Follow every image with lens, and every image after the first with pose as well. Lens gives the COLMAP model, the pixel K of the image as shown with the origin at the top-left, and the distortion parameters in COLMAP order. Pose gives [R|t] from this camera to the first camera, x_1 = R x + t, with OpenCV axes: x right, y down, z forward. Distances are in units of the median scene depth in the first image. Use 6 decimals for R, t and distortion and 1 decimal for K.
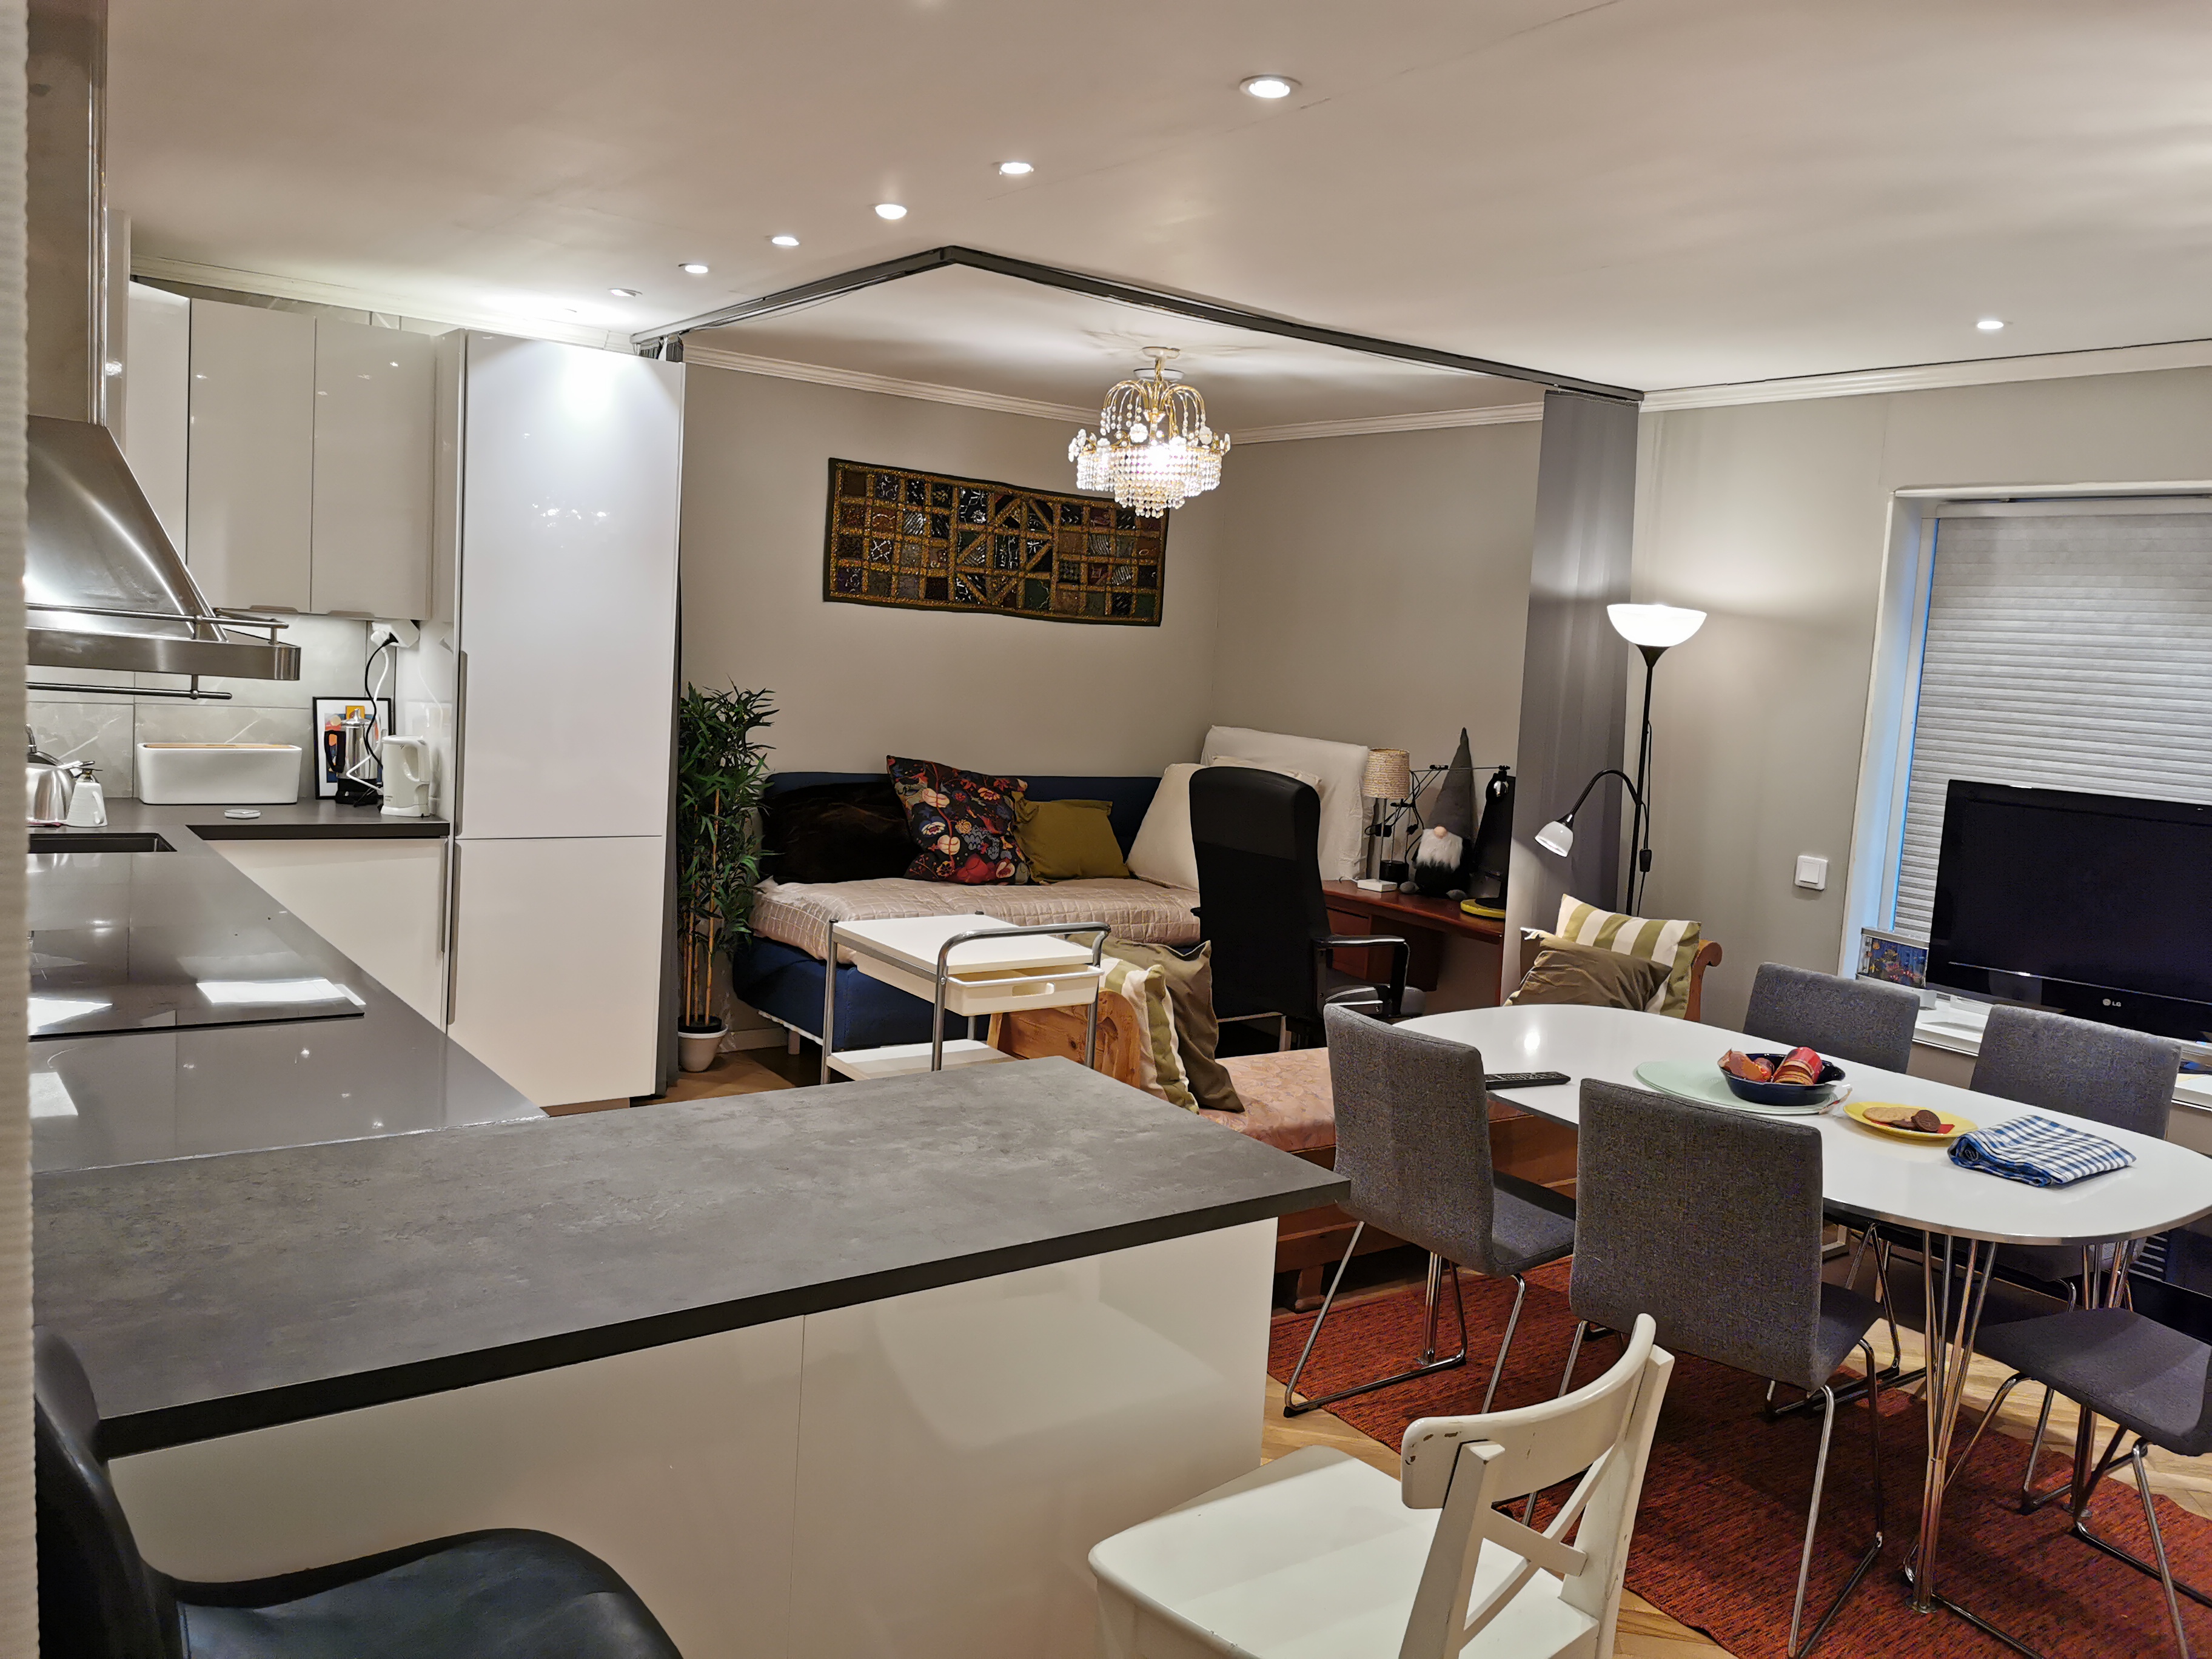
lens RADIAL K [[1706.6, 0, 1114.9], [0, 1706.6, 783.6], [0, 0, 1]] dist [0.084934, -0.097113]
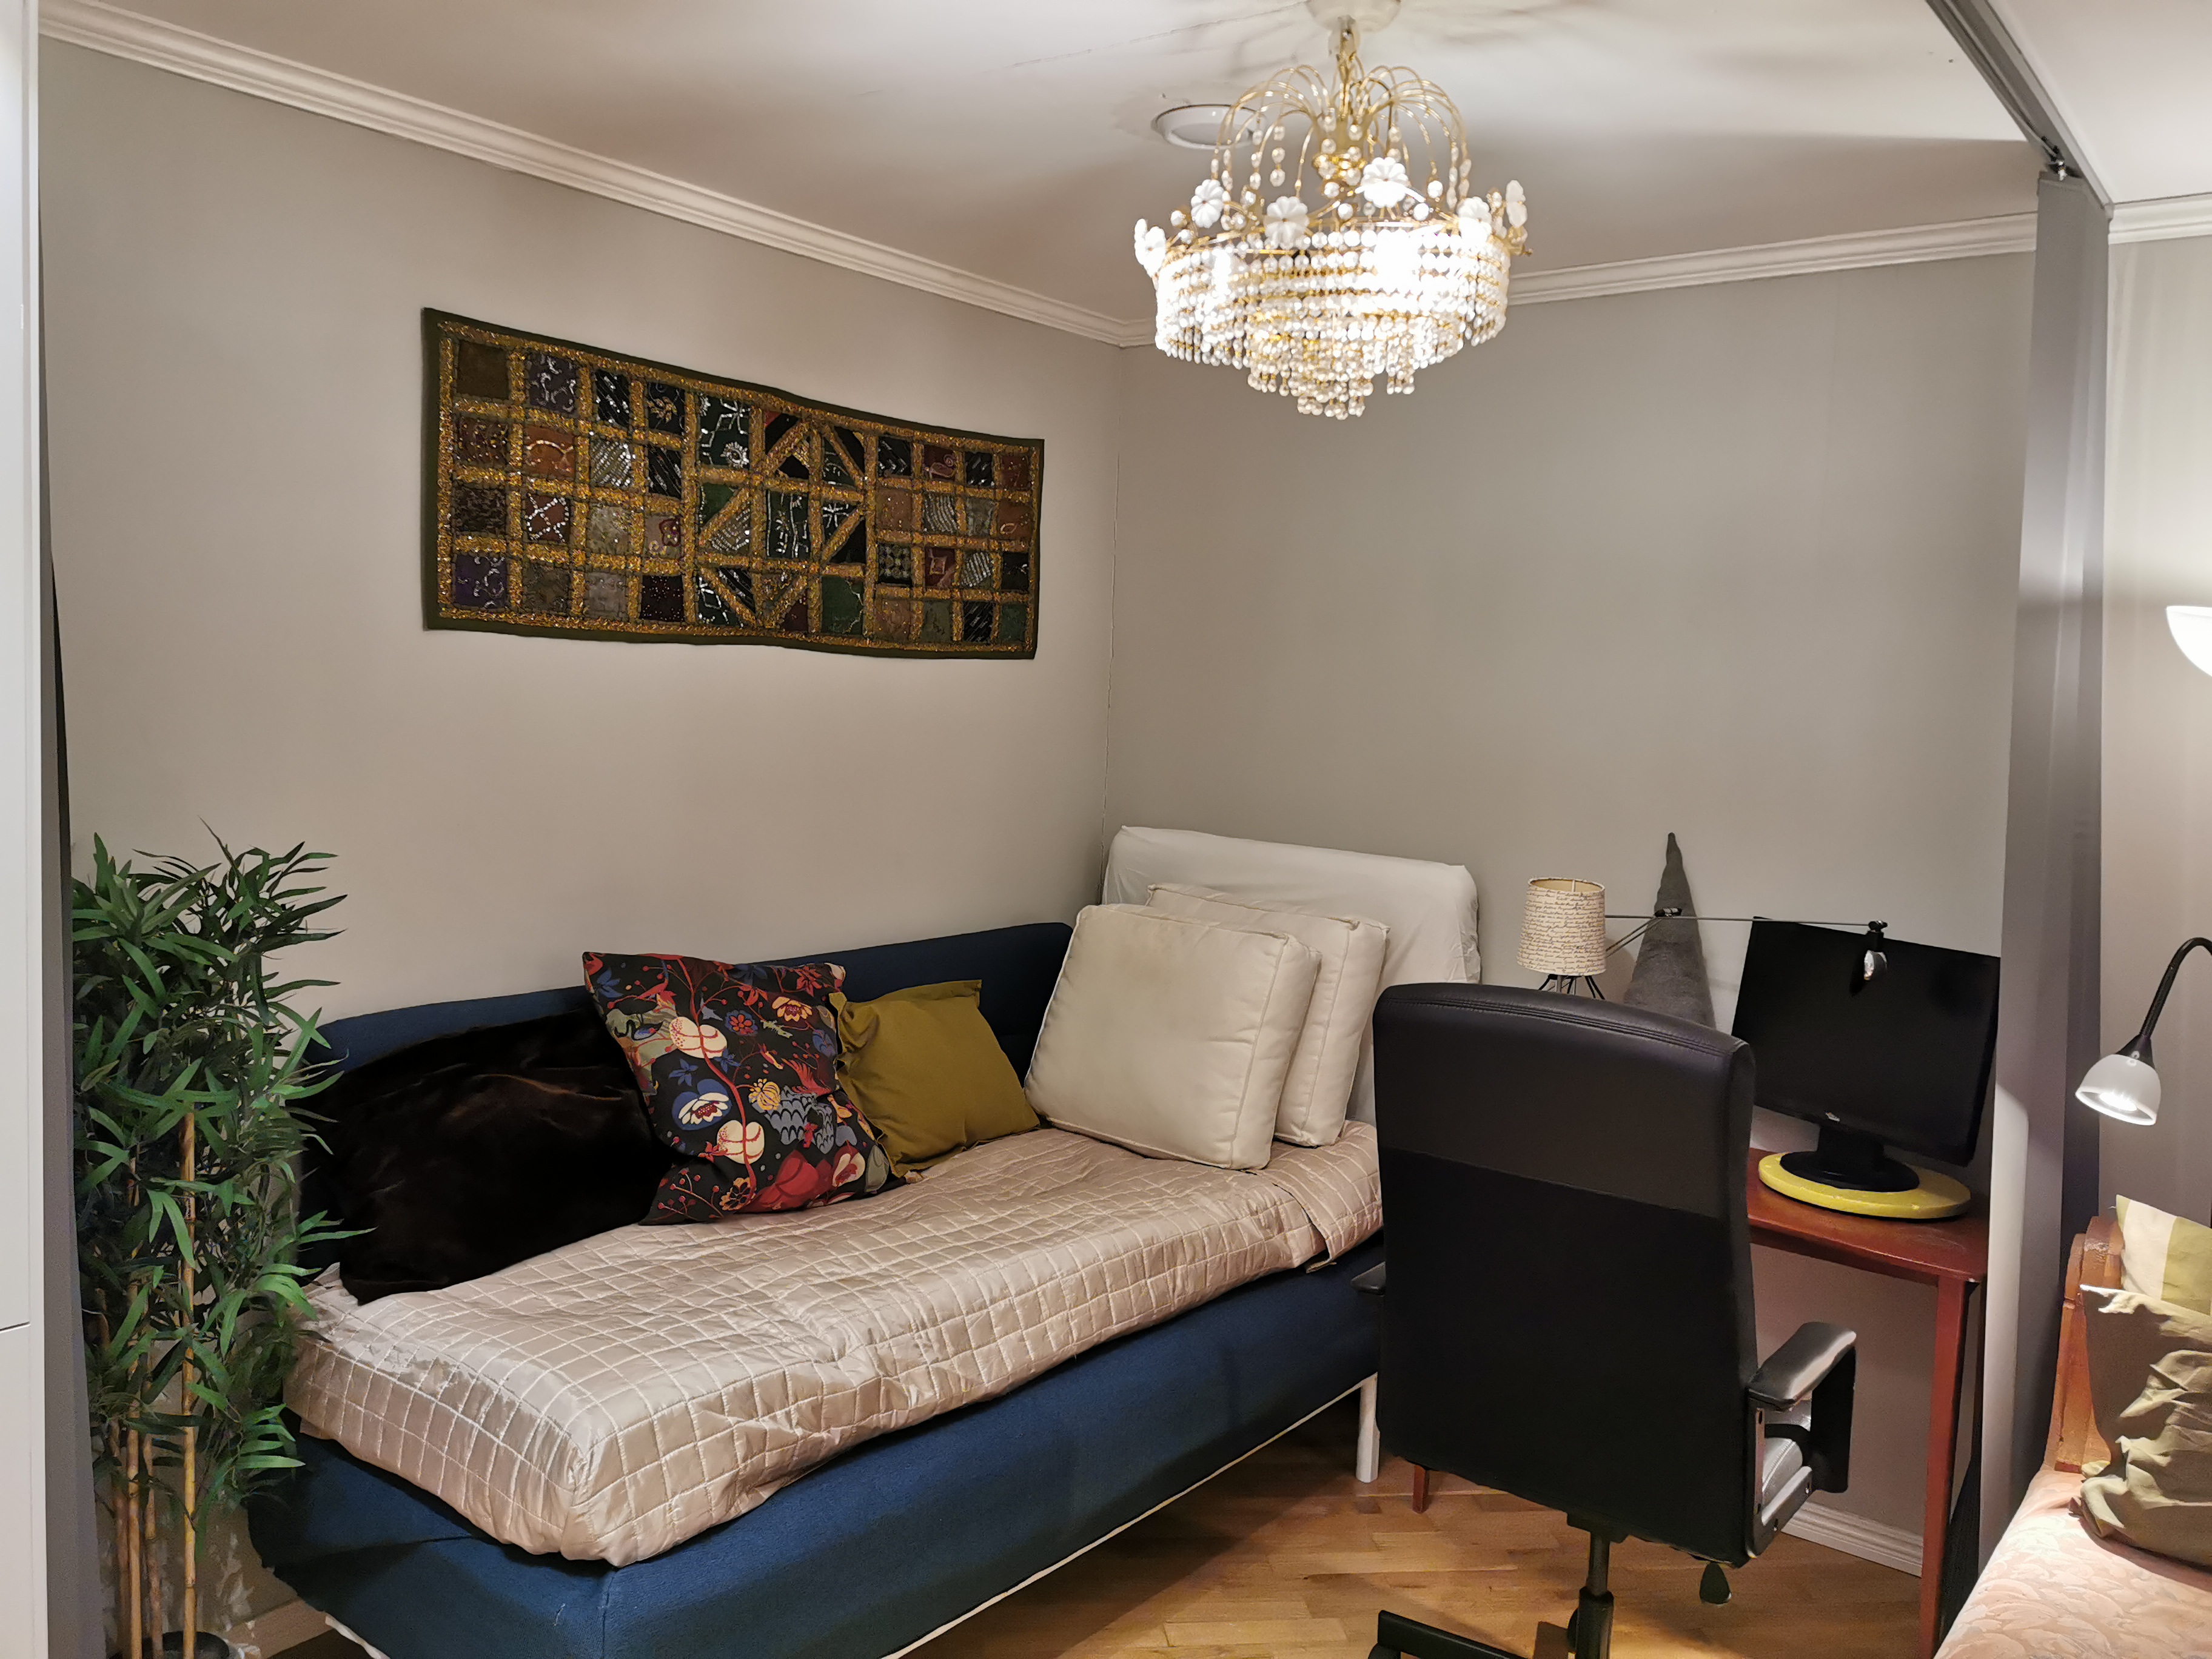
lens RADIAL K [[1706.6, 0, 1114.9], [0, 1706.6, 783.6], [0, 0, 1]] dist [0.084934, -0.097113]
pose [[0.957935, -0.046580, 0.283181, -0.125531], [0.047655, 0.998859, 0.003095, -0.057948], [-0.283002, 0.010530, 0.959061, 0.506667]]
